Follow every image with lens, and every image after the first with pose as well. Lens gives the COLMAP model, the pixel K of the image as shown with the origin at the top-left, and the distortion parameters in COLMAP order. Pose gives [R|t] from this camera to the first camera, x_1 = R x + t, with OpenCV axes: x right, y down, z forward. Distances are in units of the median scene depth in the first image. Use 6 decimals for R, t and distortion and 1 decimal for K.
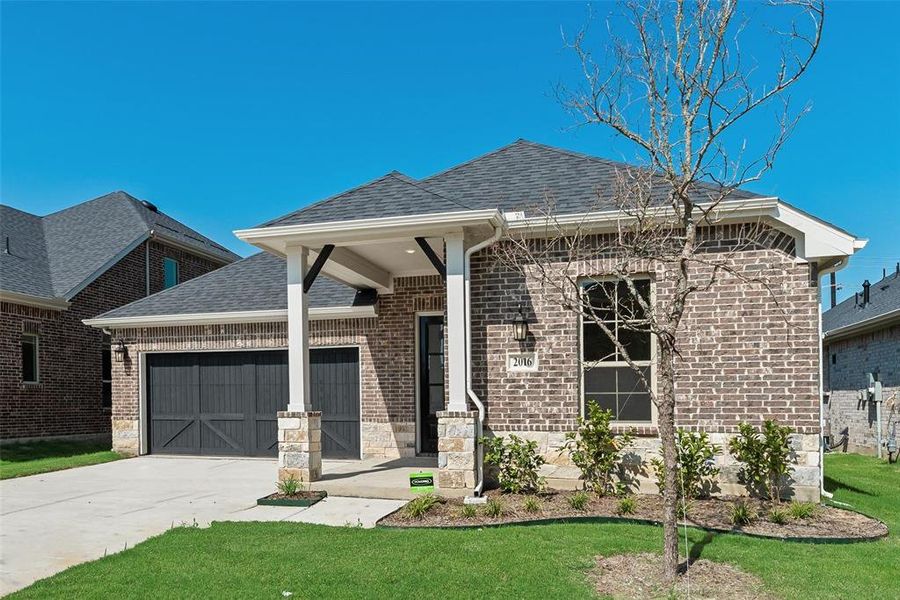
lens RADIAL K [[713.4, 0, 450.2], [0, 713.4, 303.4], [0, 0, 1]] dist [0.006180, -0.004454]
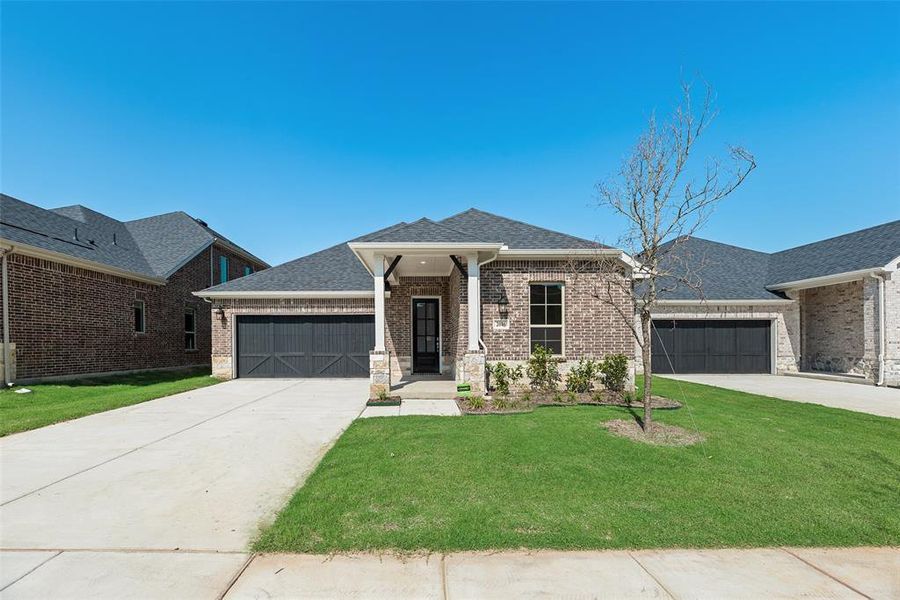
lens RADIAL K [[364.0, 0, 449.6], [0, 364.0, 294.0], [0, 0, 1]] dist [0.001164, -0.000806]
pose [[0.947626, 0.043404, 0.316419, -0.339235], [-0.042339, 0.999051, -0.010243, 0.016847], [-0.316563, -0.003691, 0.948564, 0.115288]]
